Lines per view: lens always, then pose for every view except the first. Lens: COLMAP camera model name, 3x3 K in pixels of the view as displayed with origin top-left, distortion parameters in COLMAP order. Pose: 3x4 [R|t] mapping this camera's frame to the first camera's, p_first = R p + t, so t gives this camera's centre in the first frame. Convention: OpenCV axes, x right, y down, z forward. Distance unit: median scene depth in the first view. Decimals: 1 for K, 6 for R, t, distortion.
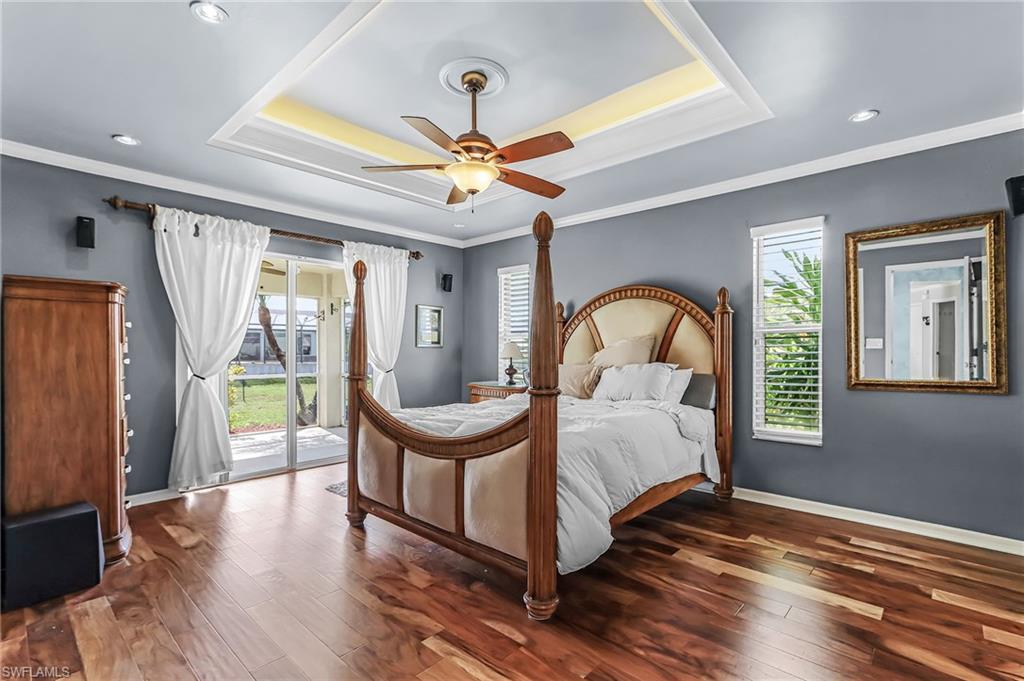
lens RADIAL K [[474.9, 0, 504.3], [0, 474.9, 342.5], [0, 0, 1]] dist [-0.000360, 0.002296]
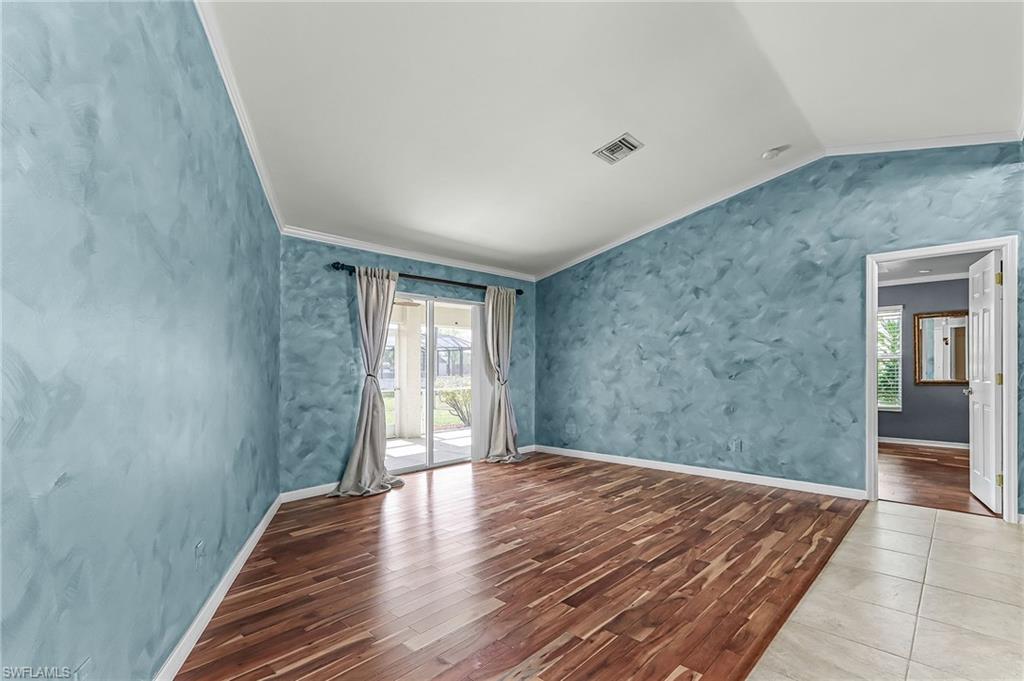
lens RADIAL K [[474.9, 0, 500.5], [0, 474.9, 374.9], [0, 0, 1]] dist [-0.000360, 0.002296]
pose [[0.999518, -0.024436, -0.019156, -0.233500], [0.025092, 0.999080, 0.034772, -0.015337], [0.018289, -0.035236, 0.999212, -0.250660]]
